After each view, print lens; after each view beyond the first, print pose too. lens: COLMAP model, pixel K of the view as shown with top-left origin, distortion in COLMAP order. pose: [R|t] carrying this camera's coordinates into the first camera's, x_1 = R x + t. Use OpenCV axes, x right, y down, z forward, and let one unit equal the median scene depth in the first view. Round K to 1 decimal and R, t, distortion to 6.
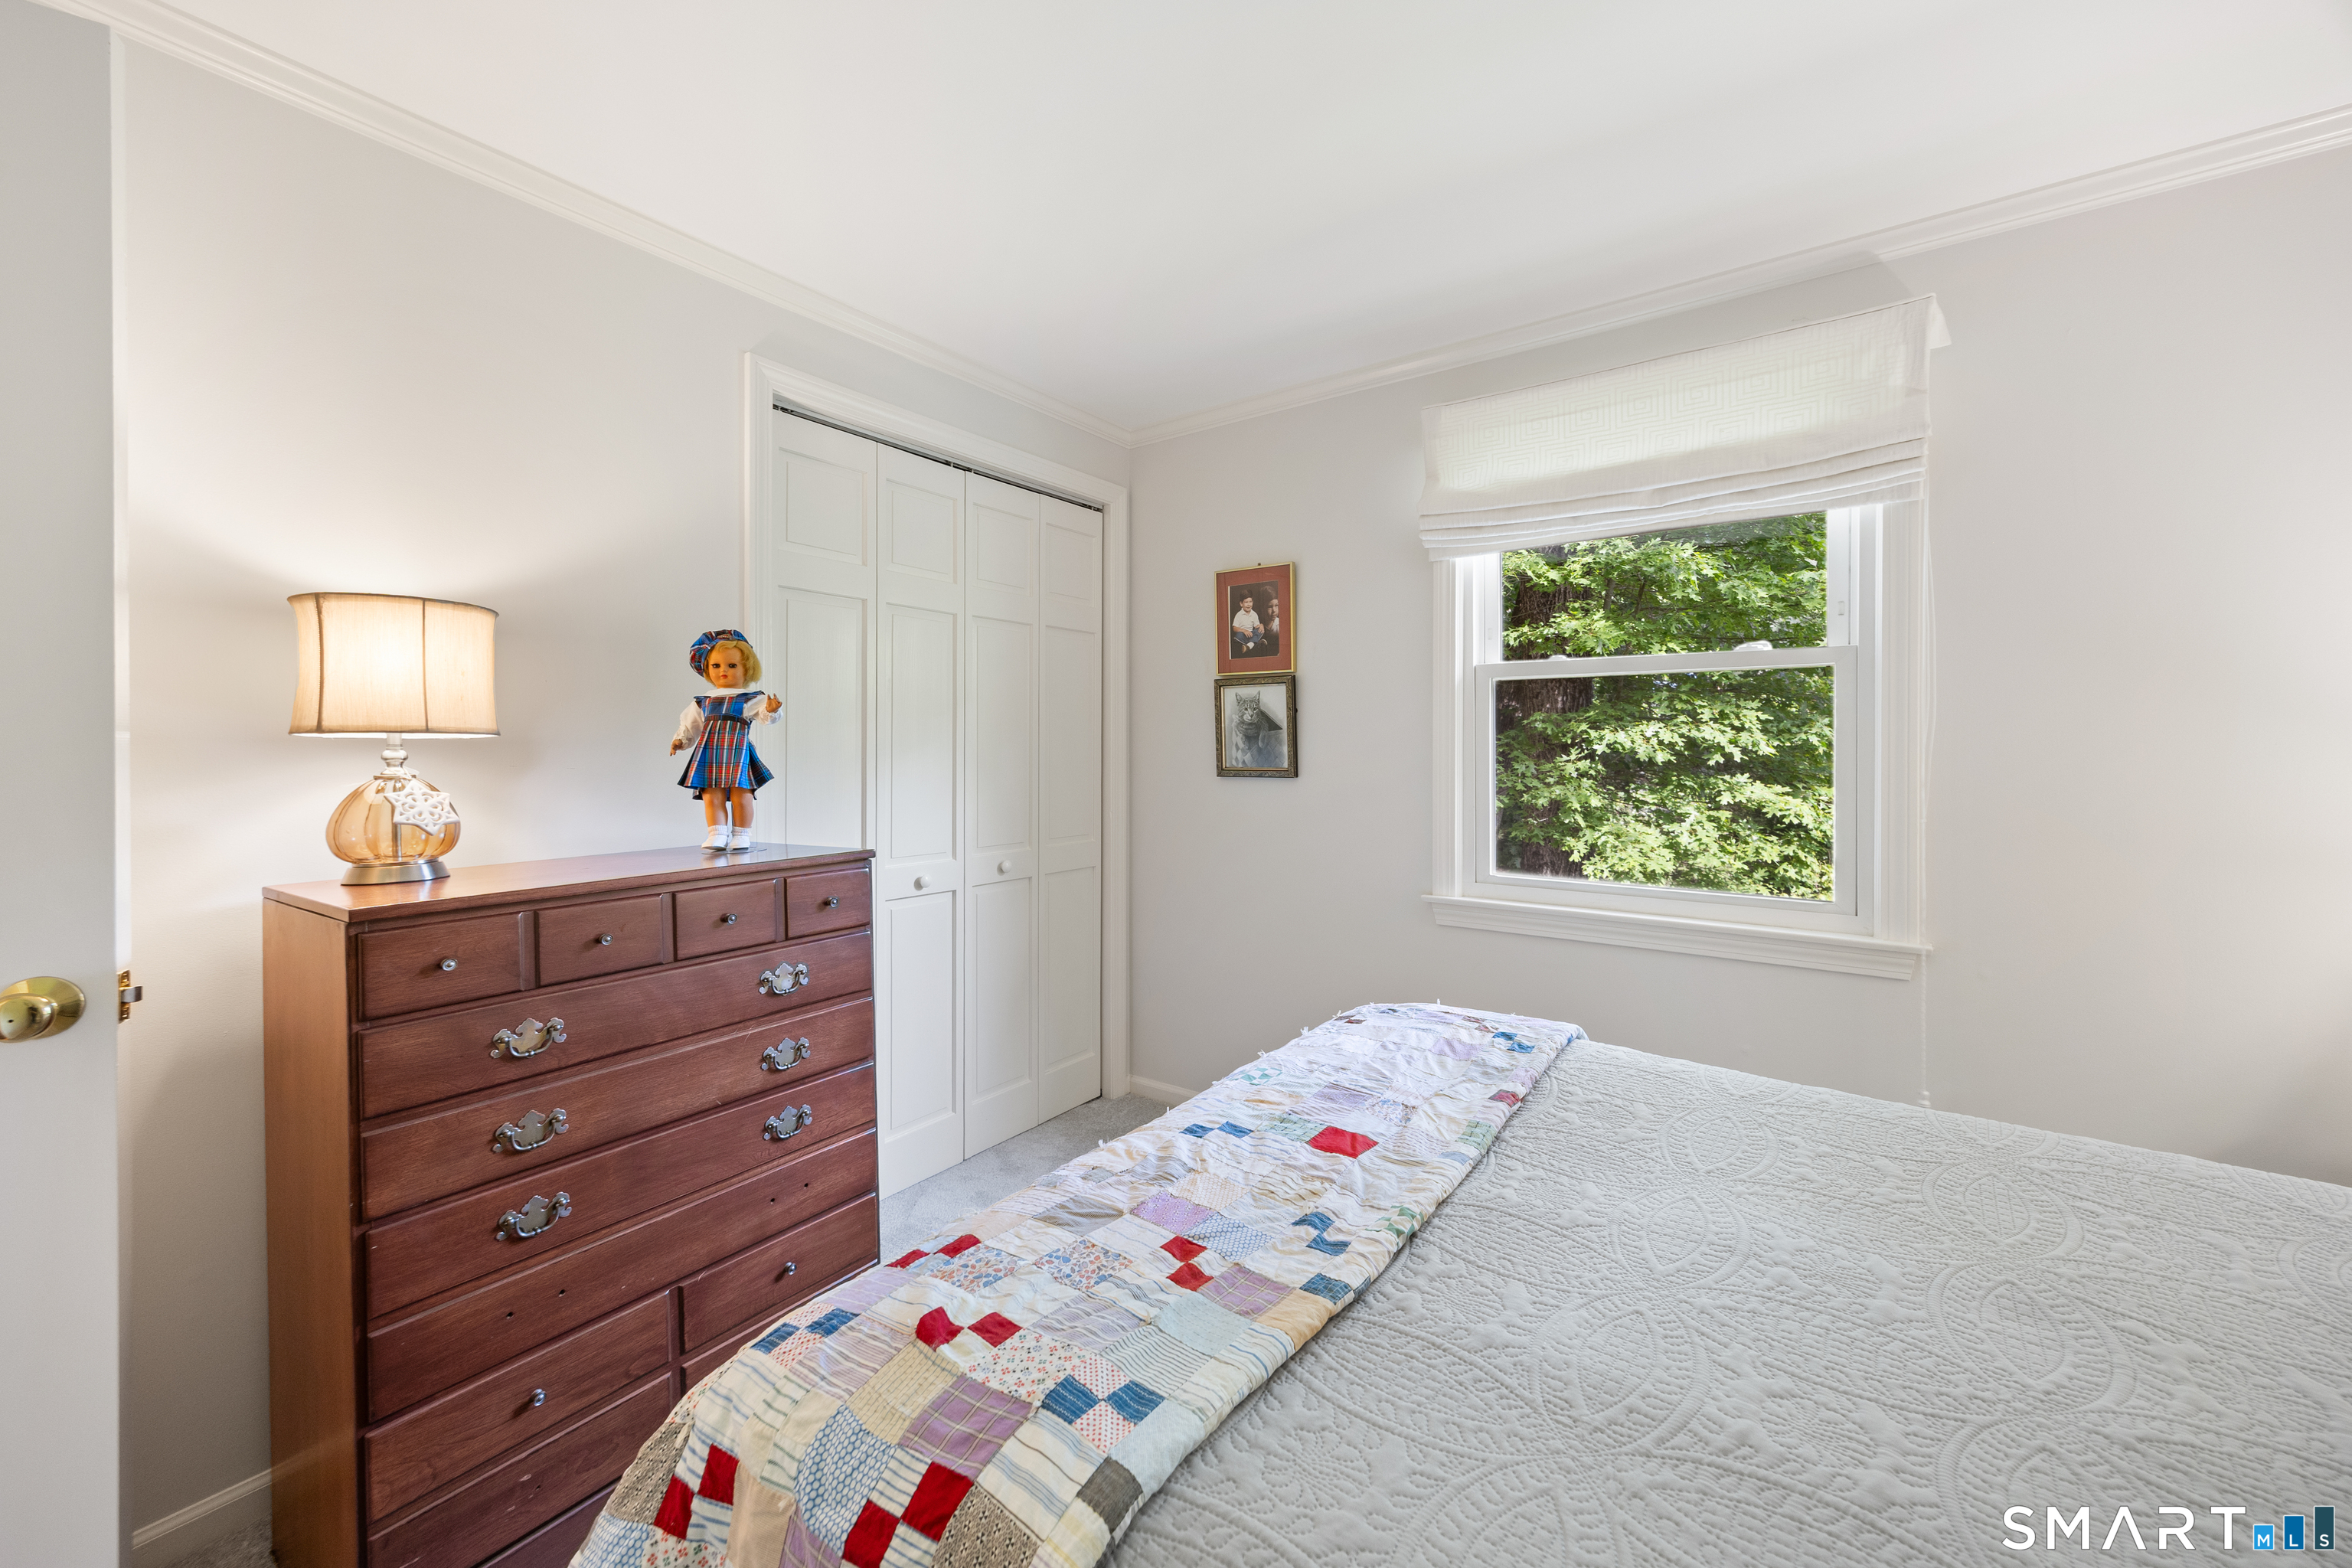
lens RADIAL K [[914.2, 0, 1151.0], [0, 914.2, 750.3], [0, 0, 1]] dist [0.004840, -0.000226]
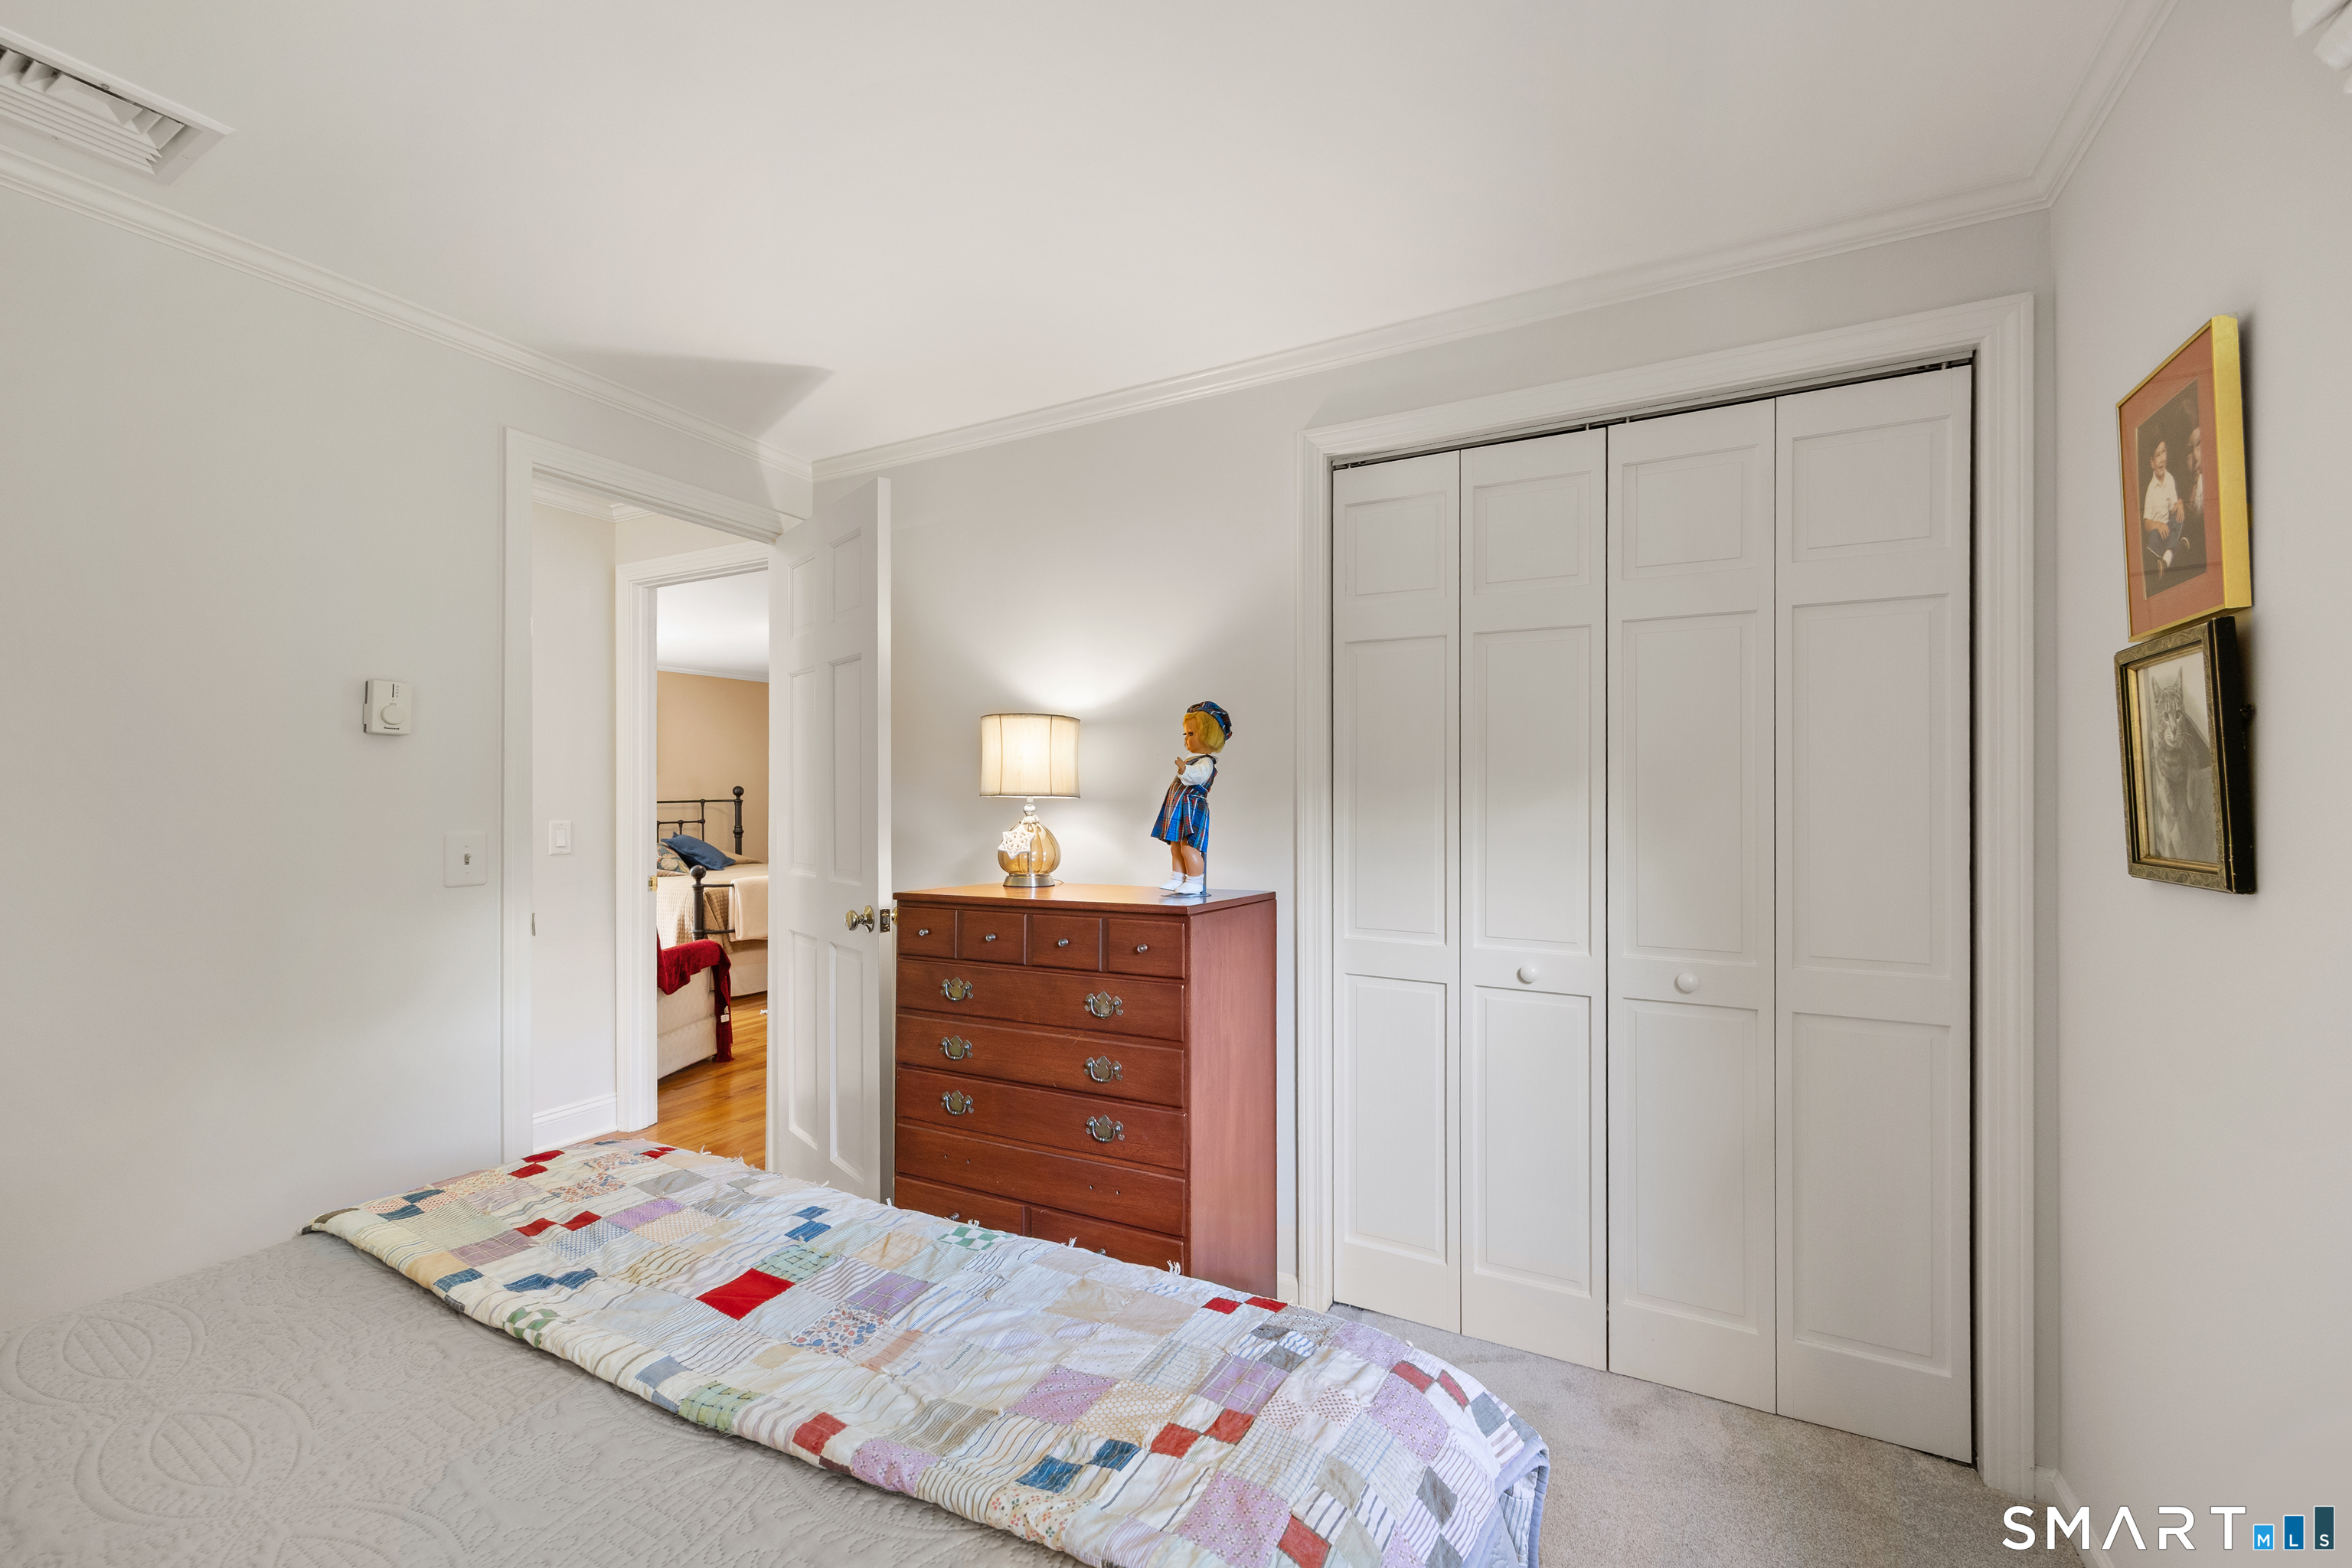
lens RADIAL K [[954.8, 0, 1183.6], [0, 954.8, 786.3], [0, 0, 1]] dist [0.005672, 0.000846]
pose [[0.162301, -0.008821, -0.986702, 0.651683], [-0.000887, 0.999958, -0.009086, -0.014022], [0.986741, 0.002350, 0.162286, 0.716183]]
